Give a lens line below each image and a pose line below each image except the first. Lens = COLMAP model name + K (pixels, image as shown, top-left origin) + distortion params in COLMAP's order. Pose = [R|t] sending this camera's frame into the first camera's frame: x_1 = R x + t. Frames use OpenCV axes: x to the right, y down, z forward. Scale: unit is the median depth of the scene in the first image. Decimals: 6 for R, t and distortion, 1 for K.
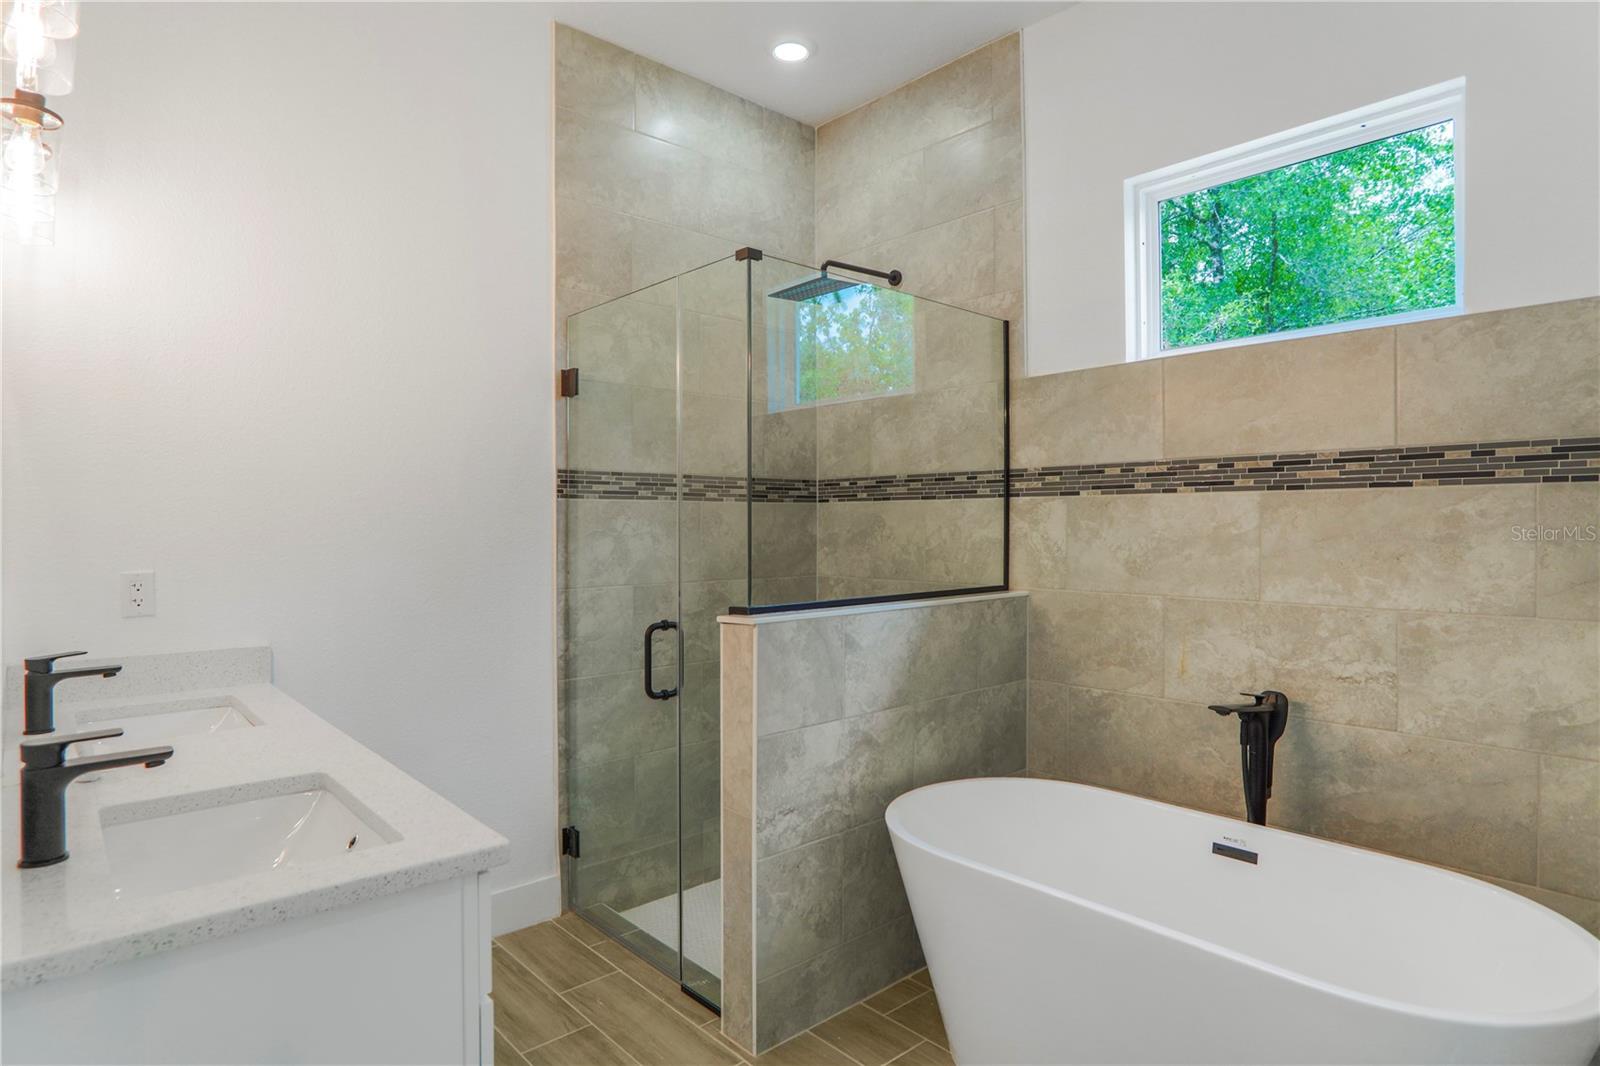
lens RADIAL K [[856.8, 0, 797.5], [0, 856.8, 538.8], [0, 0, 1]] dist [-0.012698, 0.002619]
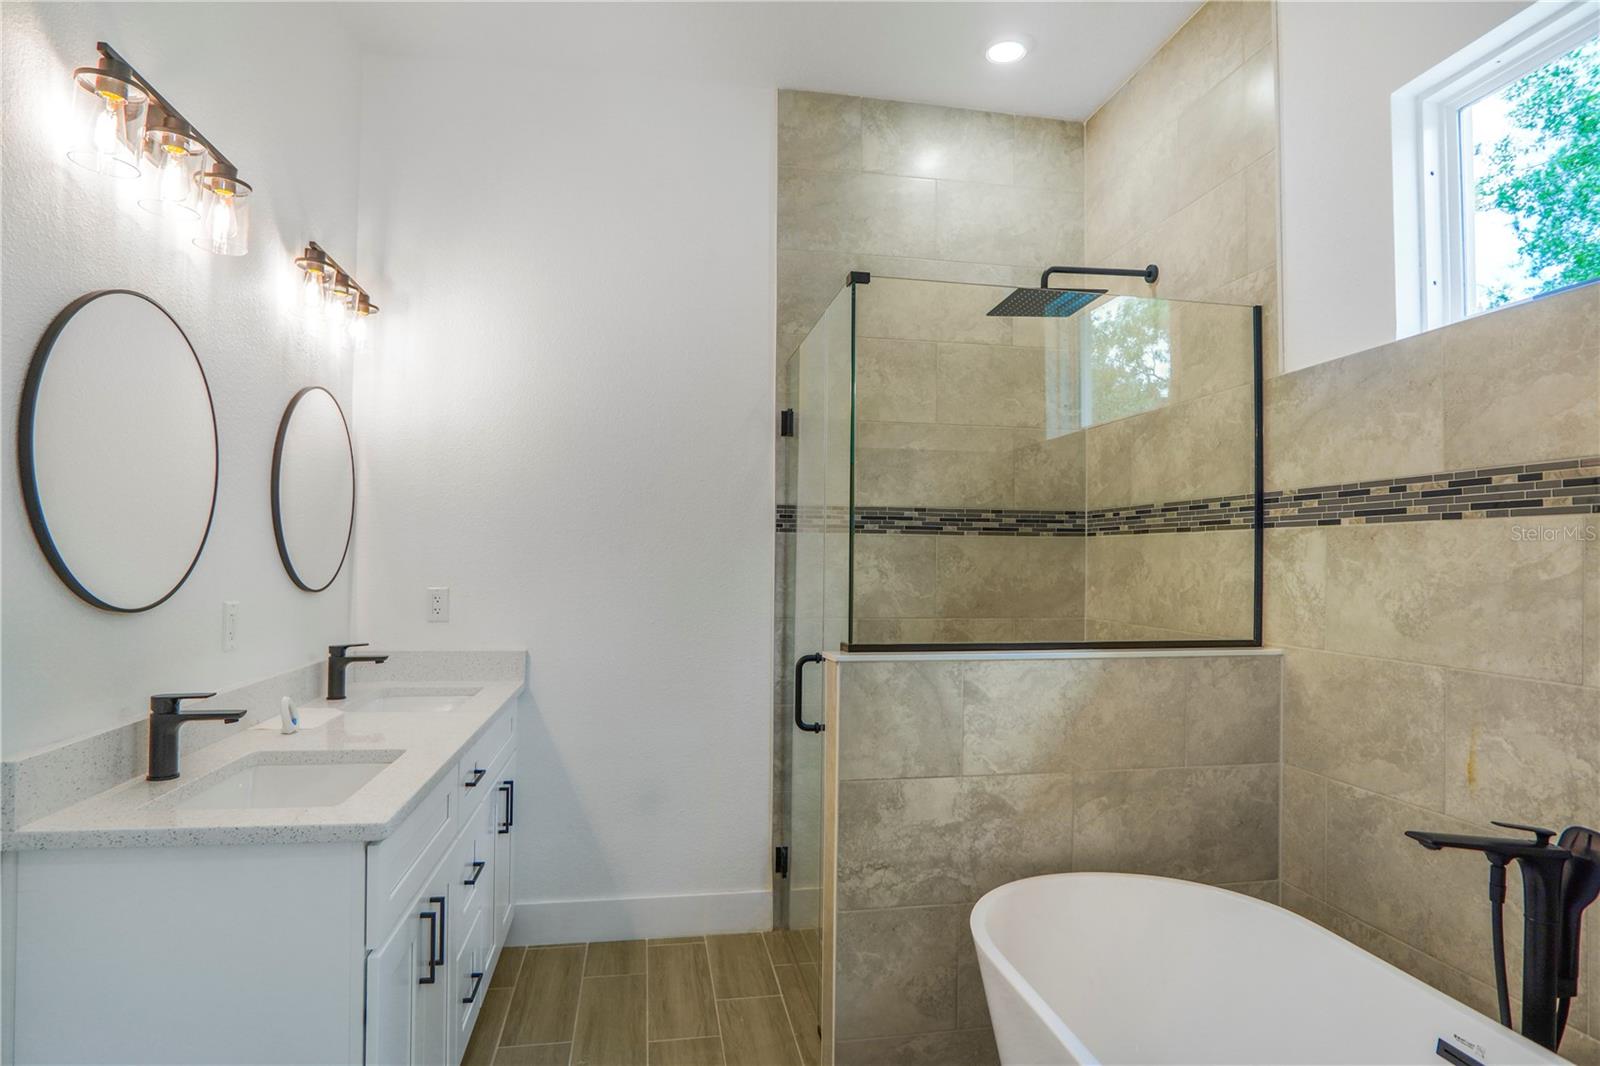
lens RADIAL K [[852.0, 0, 803.7], [0, 852.0, 551.0], [0, 0, 1]] dist [-0.023799, 0.010641]
pose [[0.853810, 0.006771, -0.520541, 0.310930], [-0.022071, 0.999487, -0.023200, -0.000280], [0.520117, 0.031297, 0.853521, 0.125410]]
